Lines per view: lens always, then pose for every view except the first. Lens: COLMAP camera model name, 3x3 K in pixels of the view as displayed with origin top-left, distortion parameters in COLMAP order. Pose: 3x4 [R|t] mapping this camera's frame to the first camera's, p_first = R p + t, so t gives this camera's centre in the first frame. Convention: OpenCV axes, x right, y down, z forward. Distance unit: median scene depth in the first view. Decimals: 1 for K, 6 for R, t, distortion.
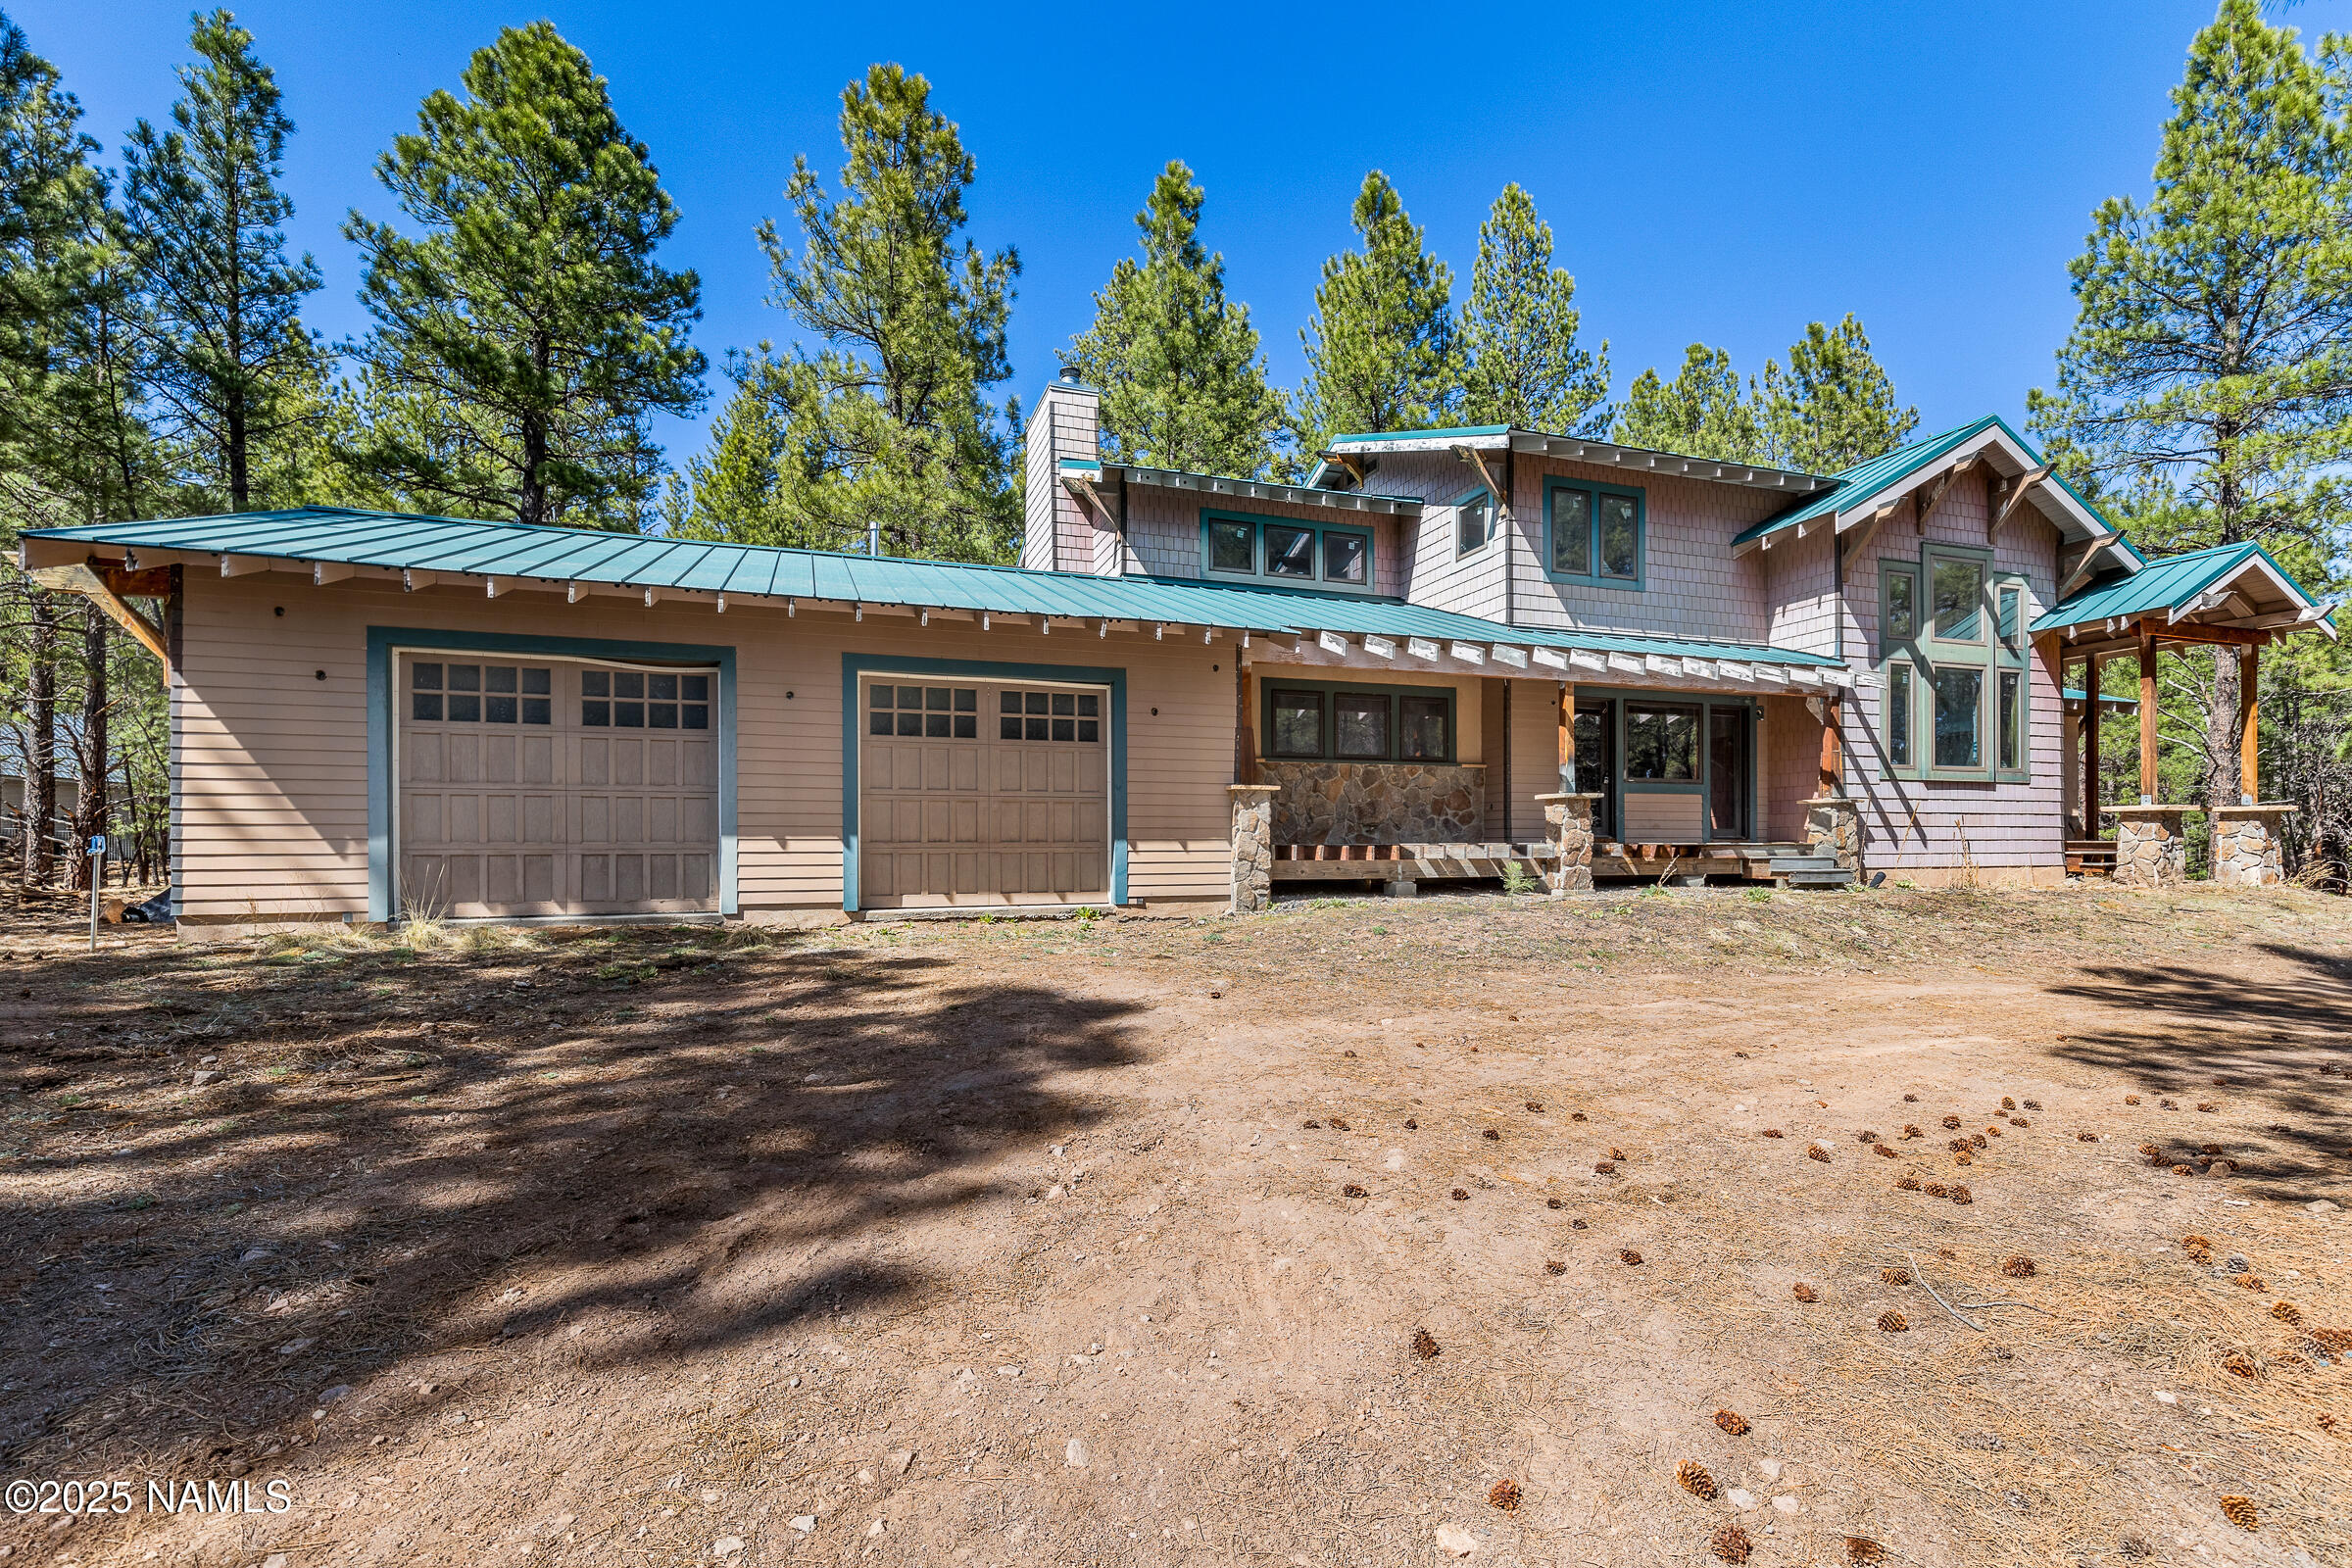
lens RADIAL K [[1021.1, 0, 1163.3], [0, 1021.1, 845.7], [0, 0, 1]] dist [0.007426, -0.001662]
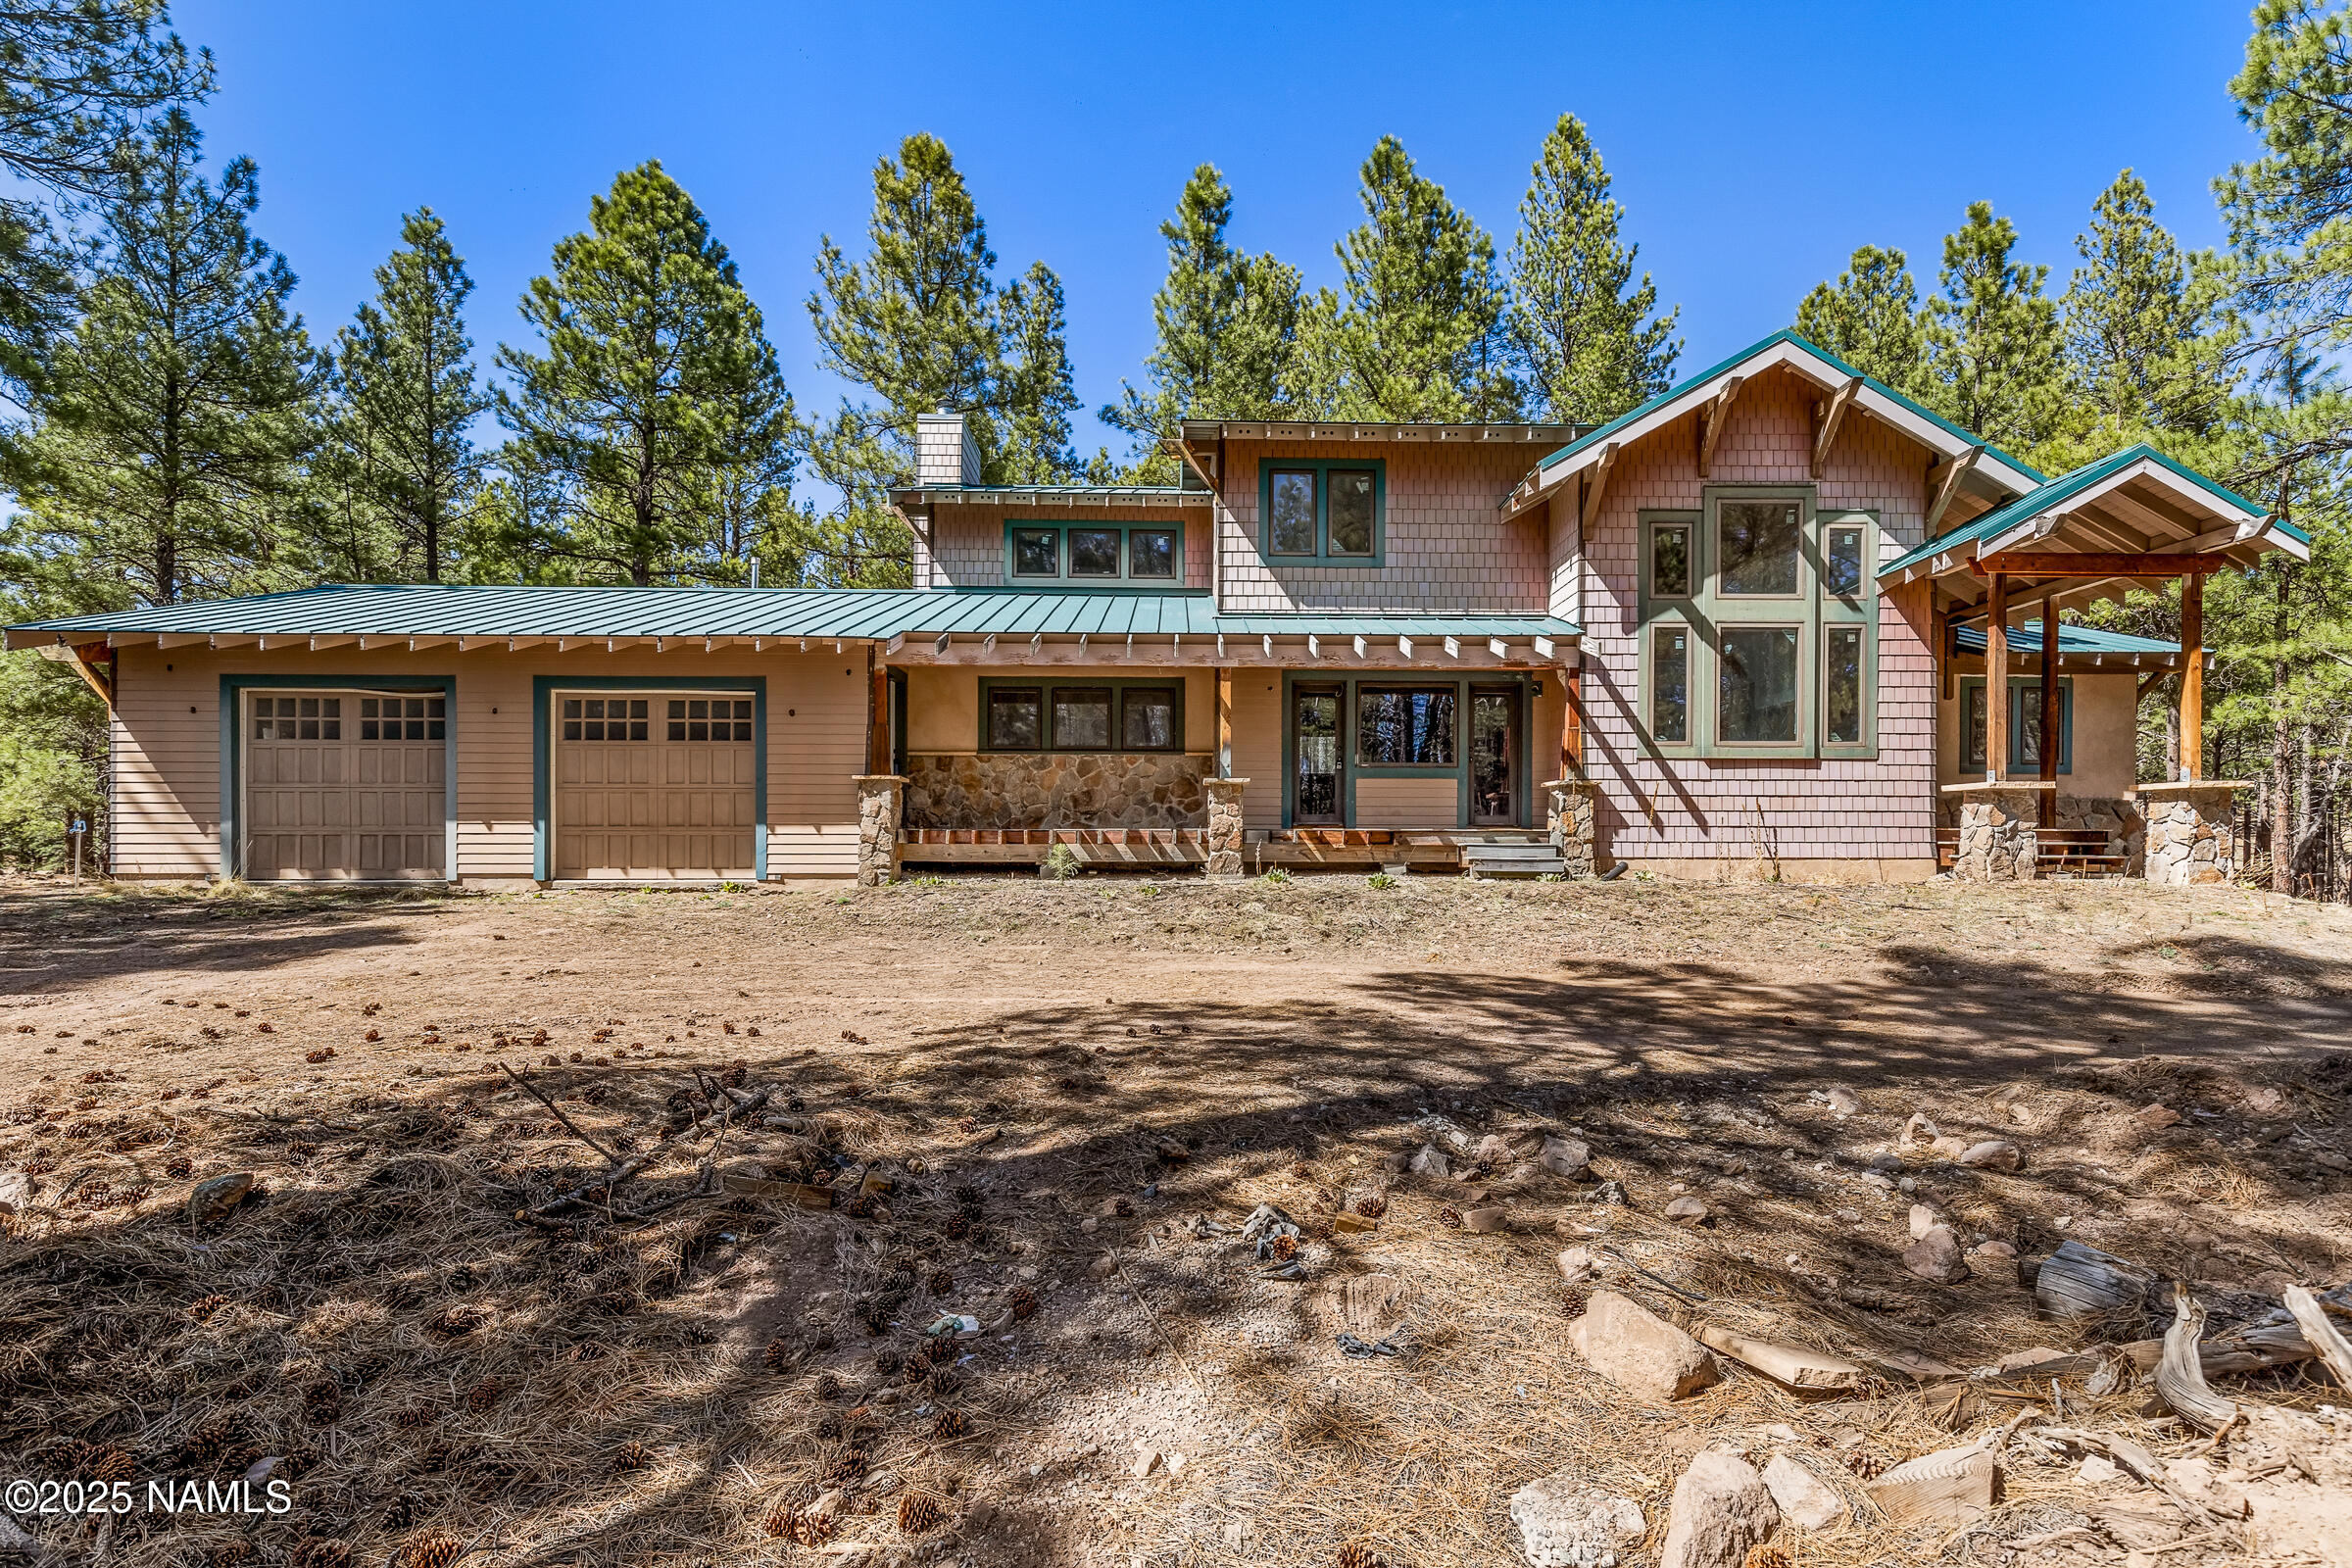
lens RADIAL K [[1021.1, 0, 1156.1], [0, 1021.1, 859.8], [0, 0, 1]] dist [0.007426, -0.001662]
pose [[0.952004, 0.008373, -0.305972, 0.577891], [-0.003631, 0.999864, 0.016063, 0.010955], [0.306065, -0.014181, 0.951905, 0.020472]]
